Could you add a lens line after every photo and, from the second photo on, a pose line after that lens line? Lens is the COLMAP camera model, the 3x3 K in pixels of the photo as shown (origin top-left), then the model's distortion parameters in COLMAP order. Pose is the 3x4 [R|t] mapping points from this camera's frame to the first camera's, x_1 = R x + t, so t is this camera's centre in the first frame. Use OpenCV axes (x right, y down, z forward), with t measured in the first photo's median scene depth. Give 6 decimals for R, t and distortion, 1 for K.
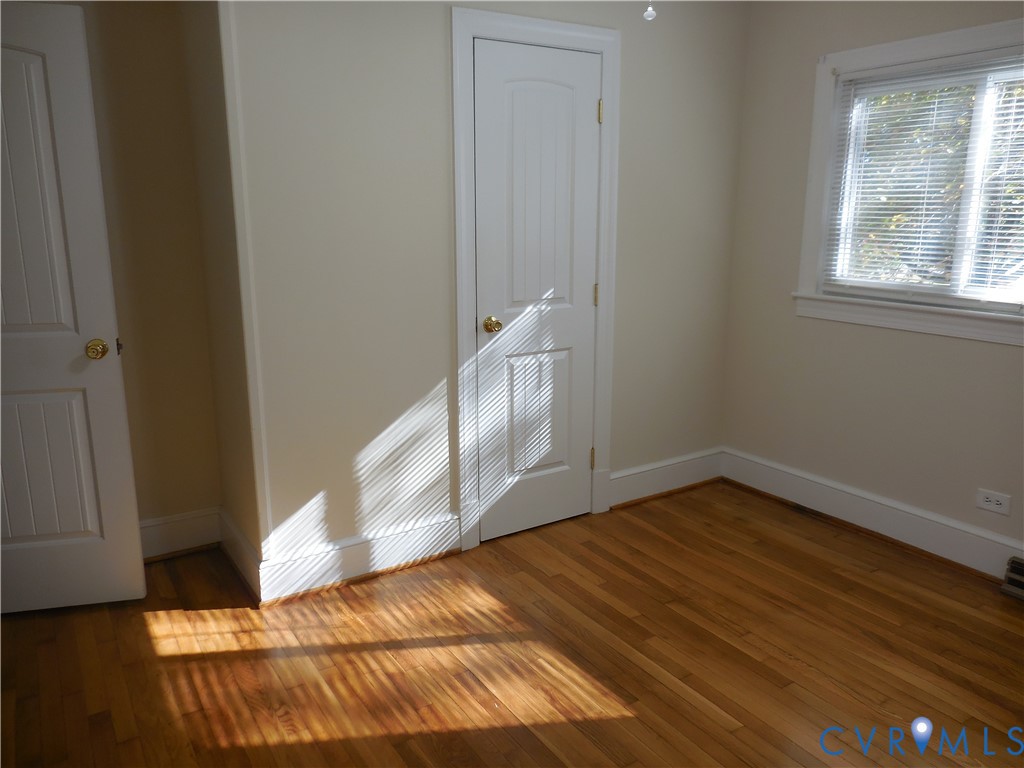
lens RADIAL K [[764.5, 0, 511.5], [0, 764.5, 383.9], [0, 0, 1]] dist [-0.010879, -0.004432]
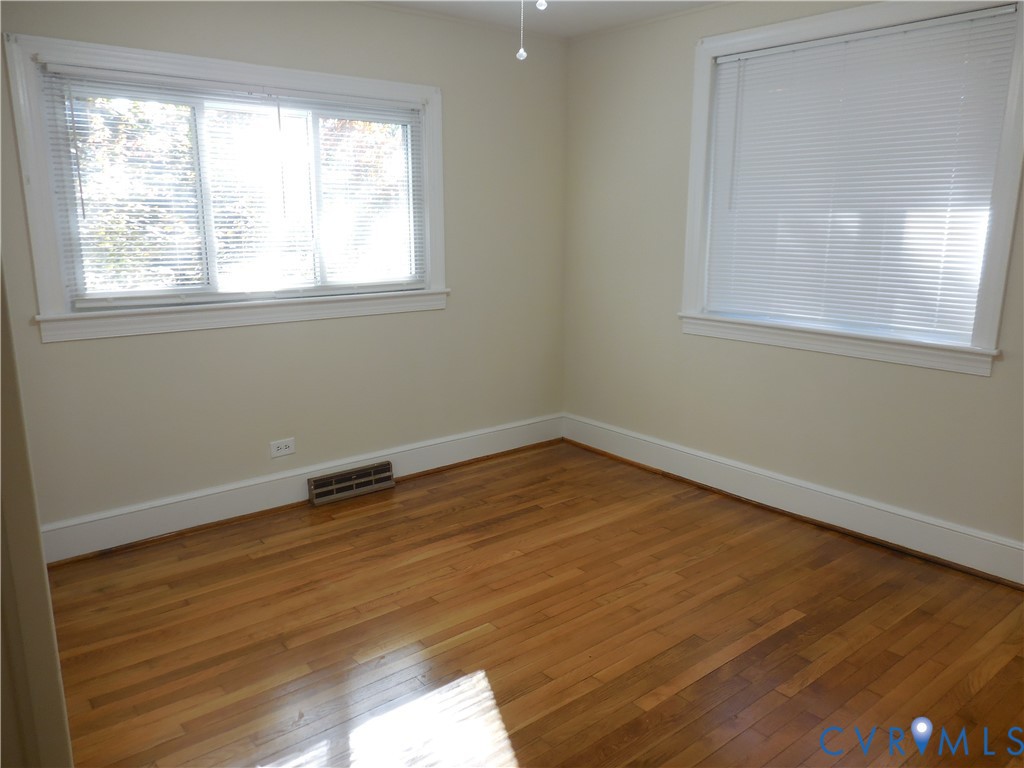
lens RADIAL K [[764.5, 0, 509.7], [0, 764.5, 386.0], [0, 0, 1]] dist [-0.010879, -0.004432]
pose [[-0.121917, -0.214518, 0.969081, -0.613471], [0.214974, 0.947481, 0.236782, -0.159963], [-0.968980, 0.237195, -0.069398, 0.690252]]
